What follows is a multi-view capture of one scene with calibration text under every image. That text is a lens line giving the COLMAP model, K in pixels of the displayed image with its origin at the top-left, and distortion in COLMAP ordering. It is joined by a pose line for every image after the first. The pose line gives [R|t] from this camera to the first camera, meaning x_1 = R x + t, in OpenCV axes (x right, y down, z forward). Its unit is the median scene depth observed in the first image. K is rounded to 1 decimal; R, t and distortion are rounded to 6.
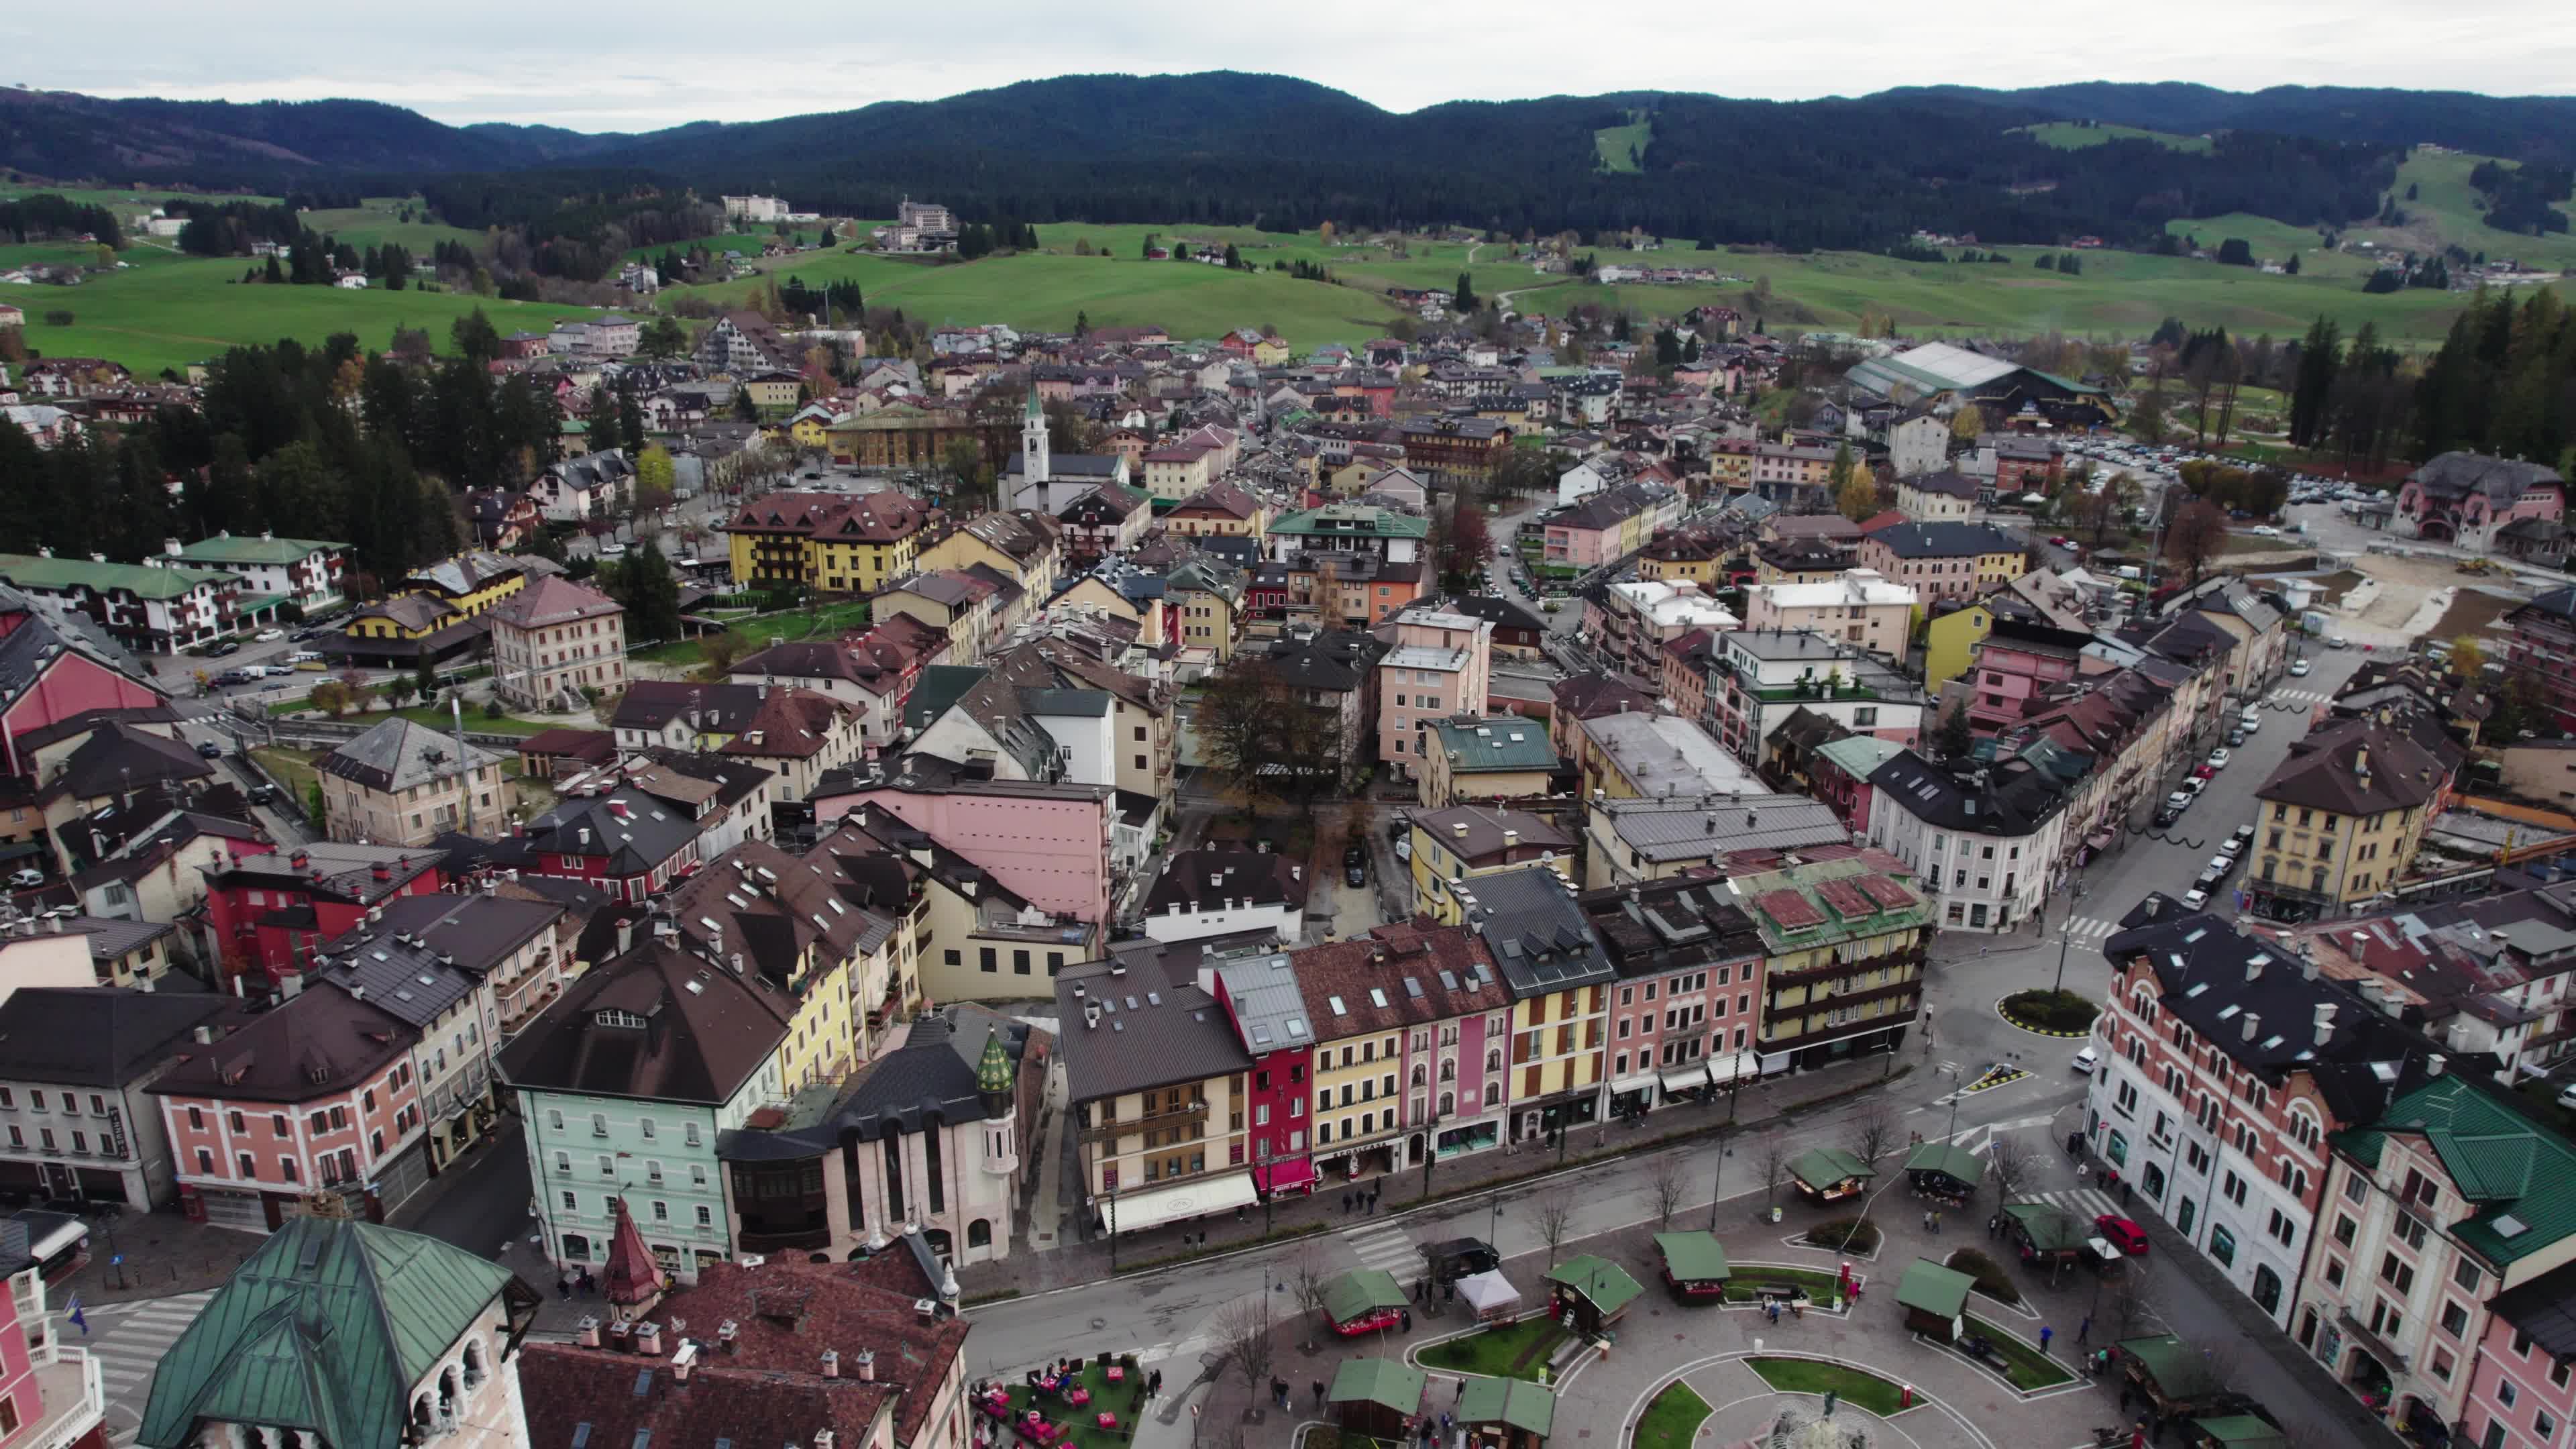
lens RADIAL K [[1664.3, 0, 1278.5], [0, 1664.3, 729.4], [0, 0, 1]] dist [-0.074203, 0.059870]
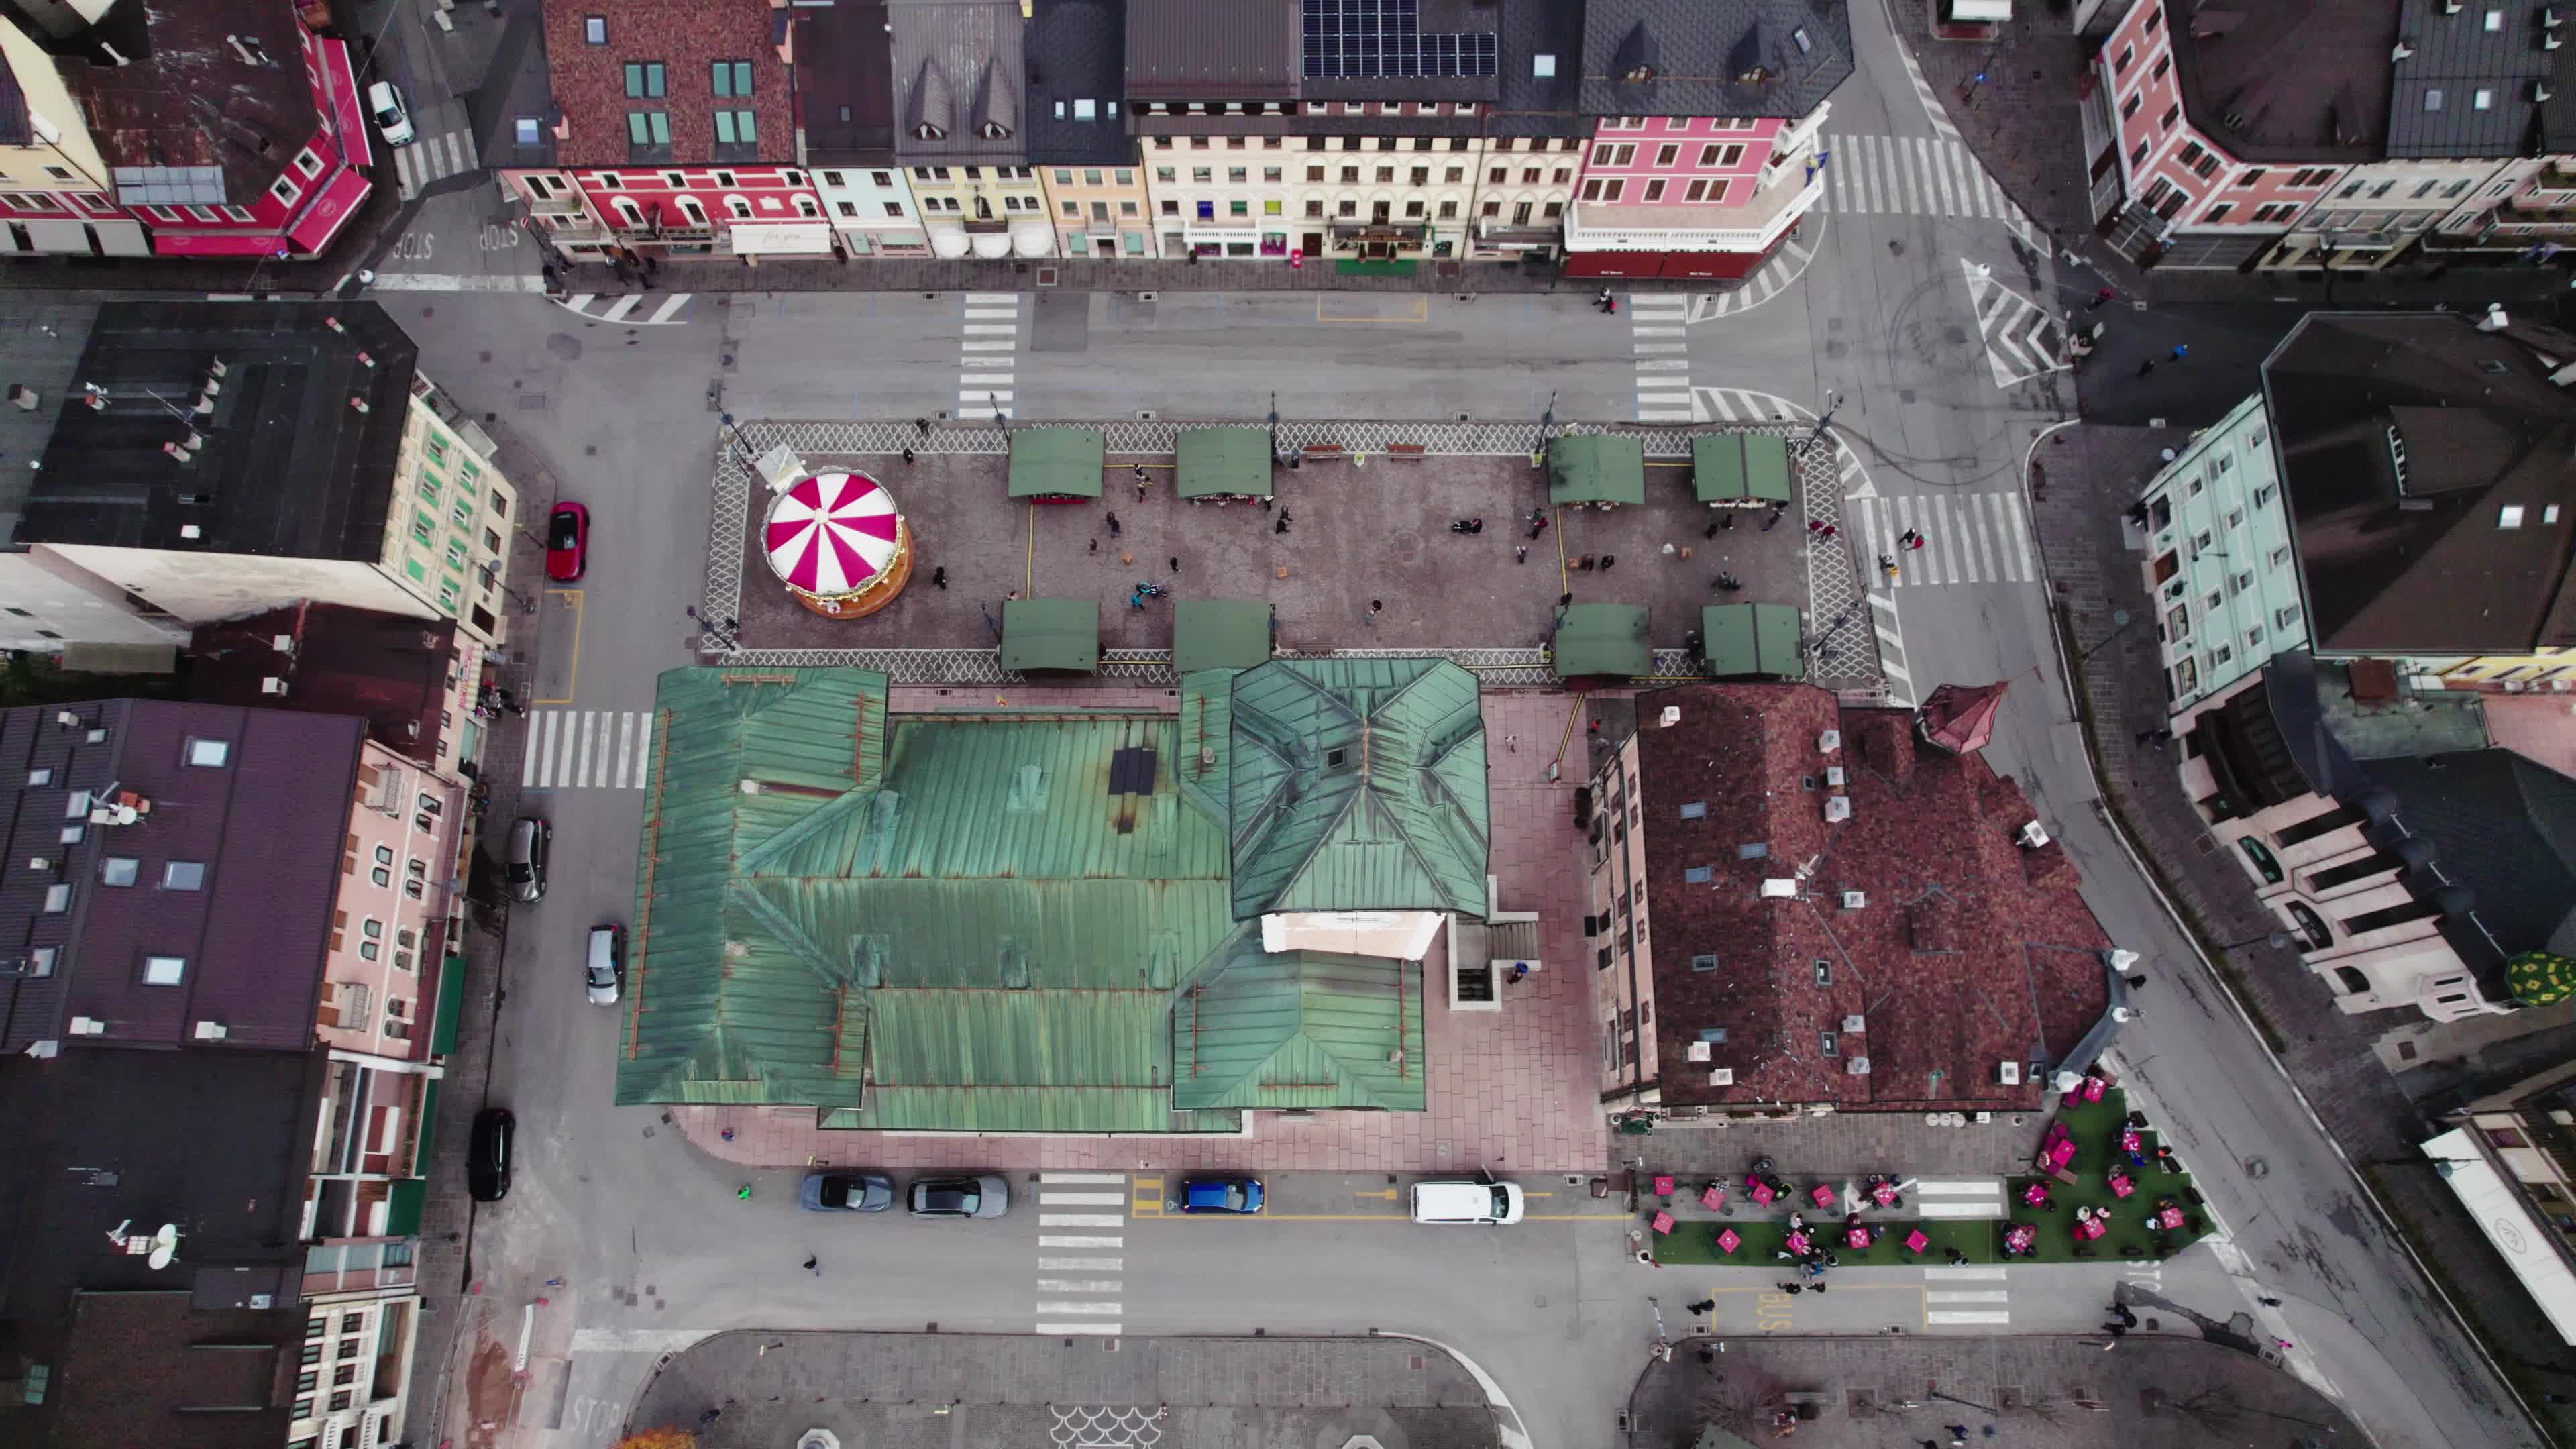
lens RADIAL K [[1671.5, 0, 1282.5], [0, 1671.5, 729.5], [0, 0, 1]] dist [-0.088845, 0.079909]
pose [[0.141082, 0.950155, -0.278030, -0.102819], [-0.300414, 0.308685, 0.902477, -0.179631], [0.943317, -0.043800, 0.328990, 0.196466]]
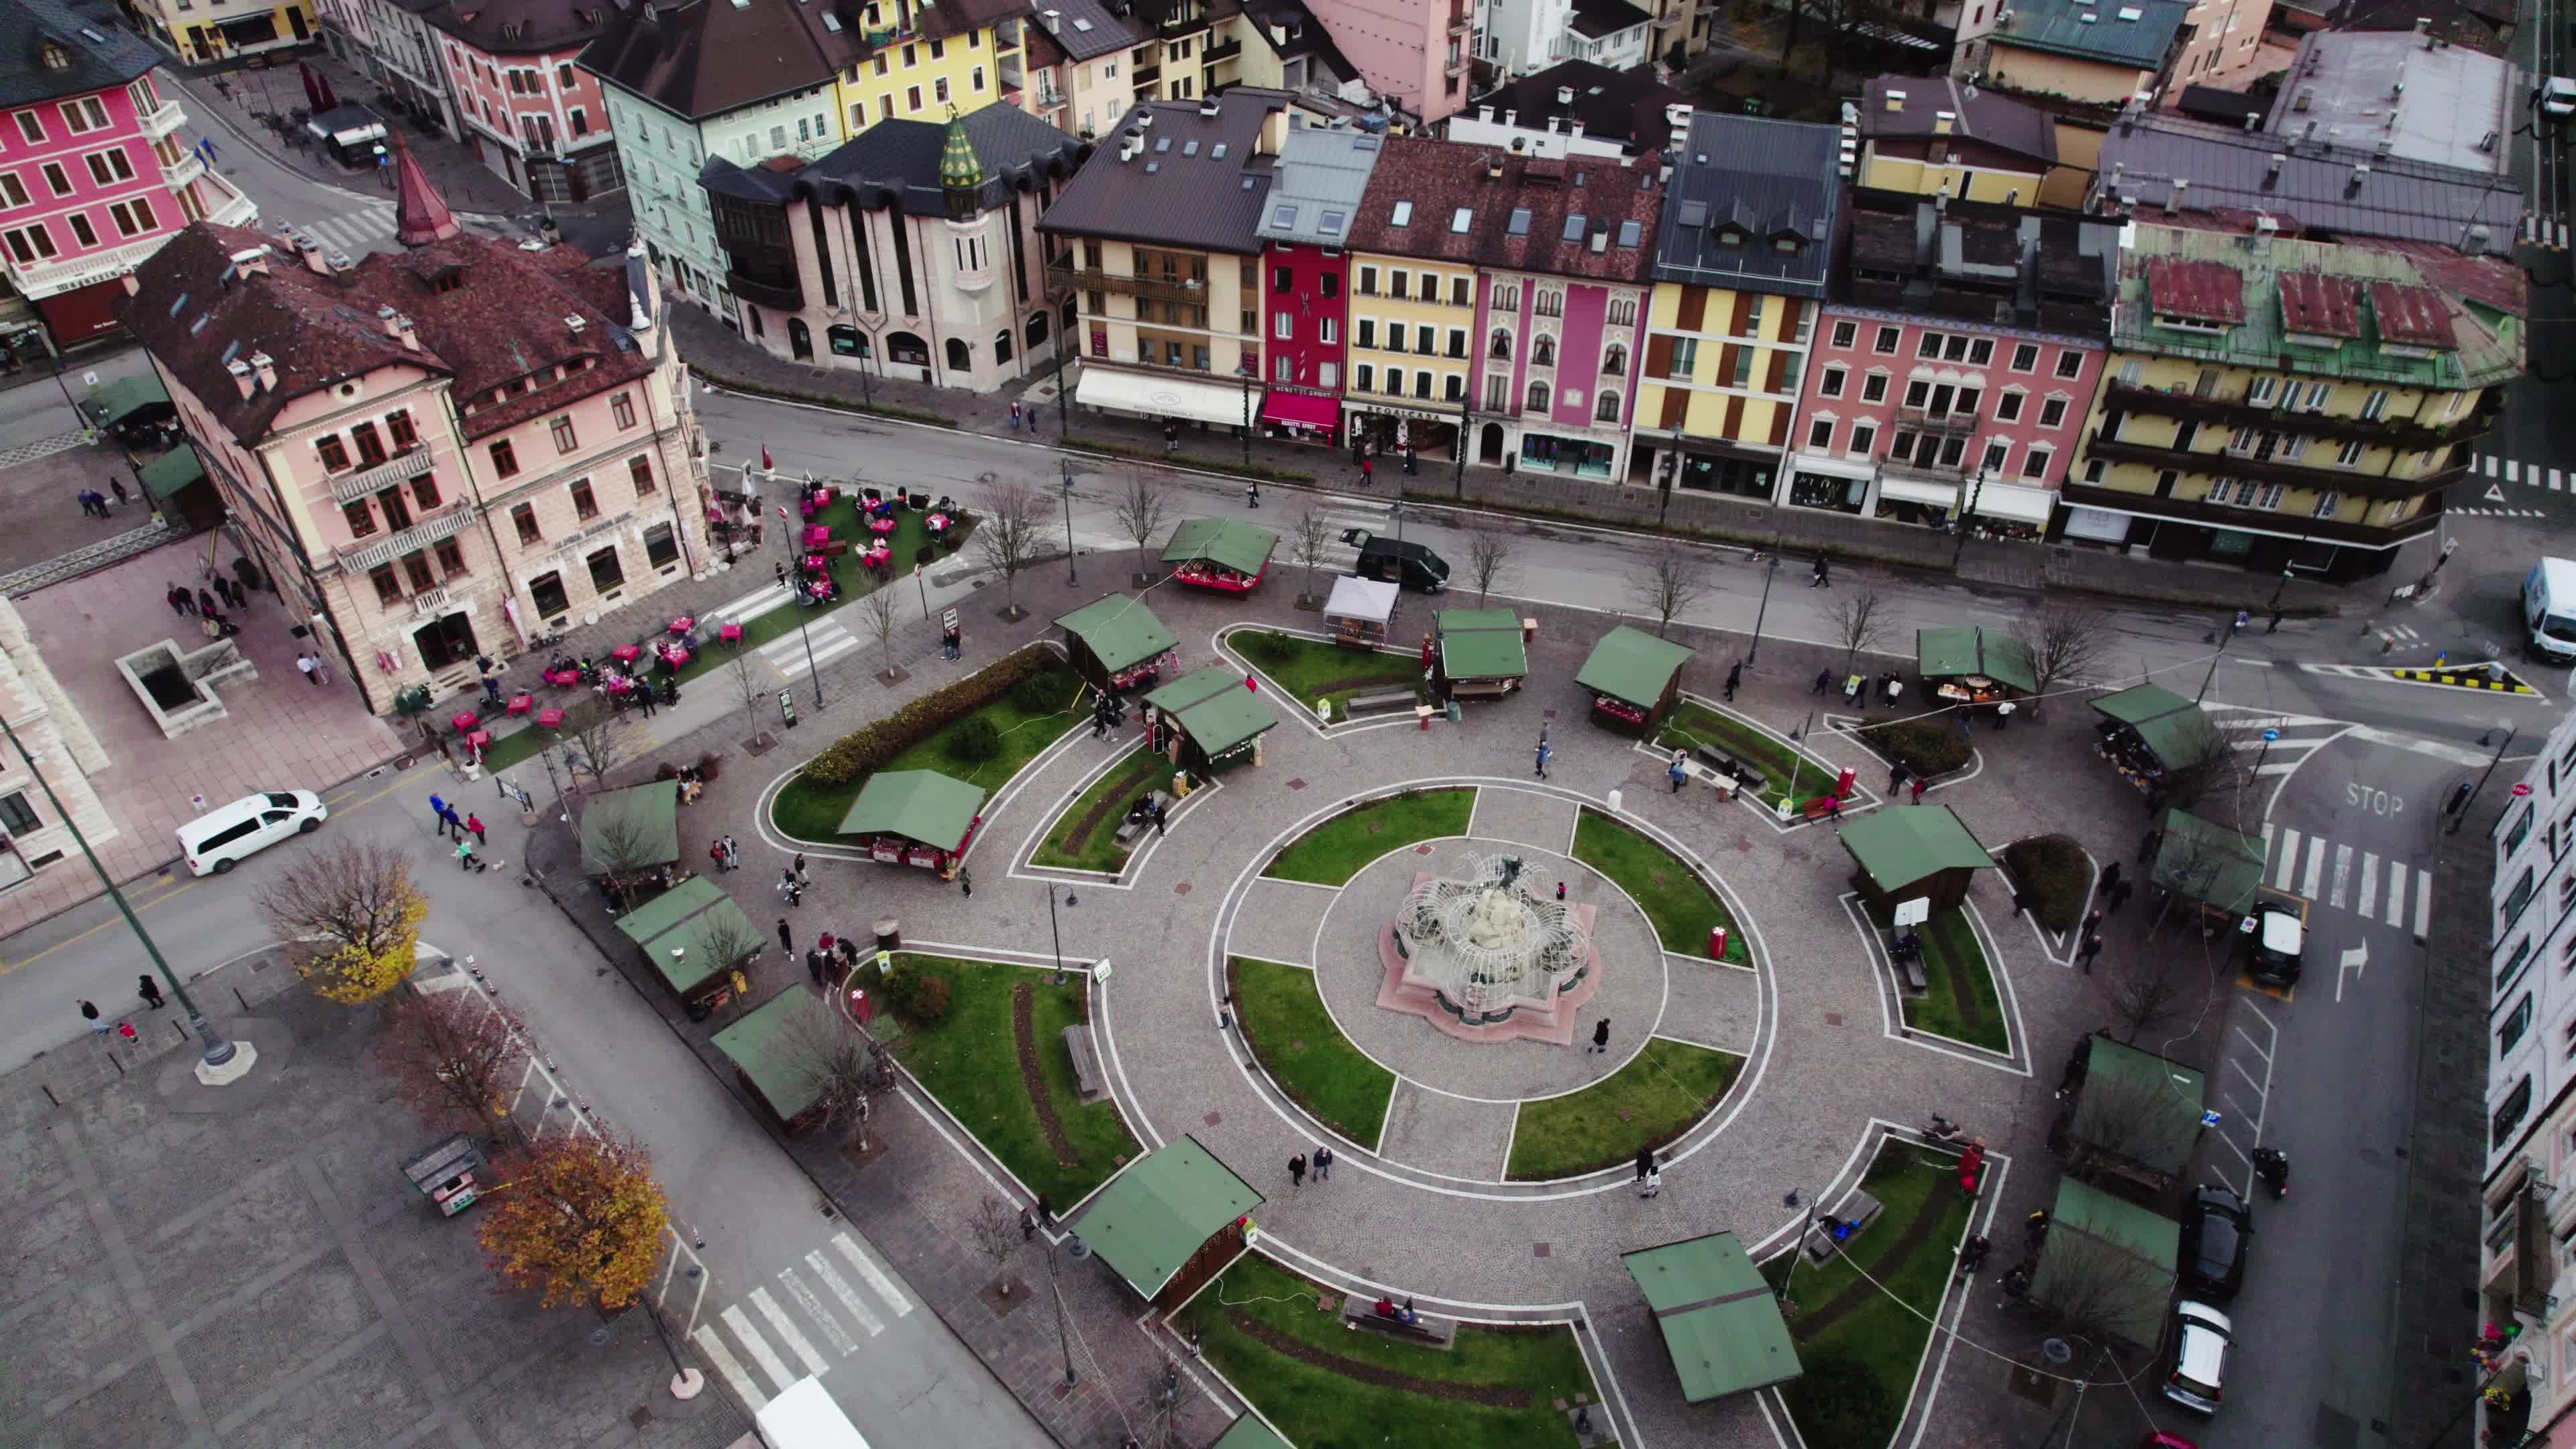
lens RADIAL K [[1664.3, 0, 1278.5], [0, 1664.3, 729.4], [0, 0, 1]] dist [-0.074203, 0.059870]
pose [[0.795205, 0.390280, -0.464037, 0.311125], [-0.184030, 0.884557, 0.428594, 0.045415], [0.577739, -0.255423, 0.775227, 0.237608]]
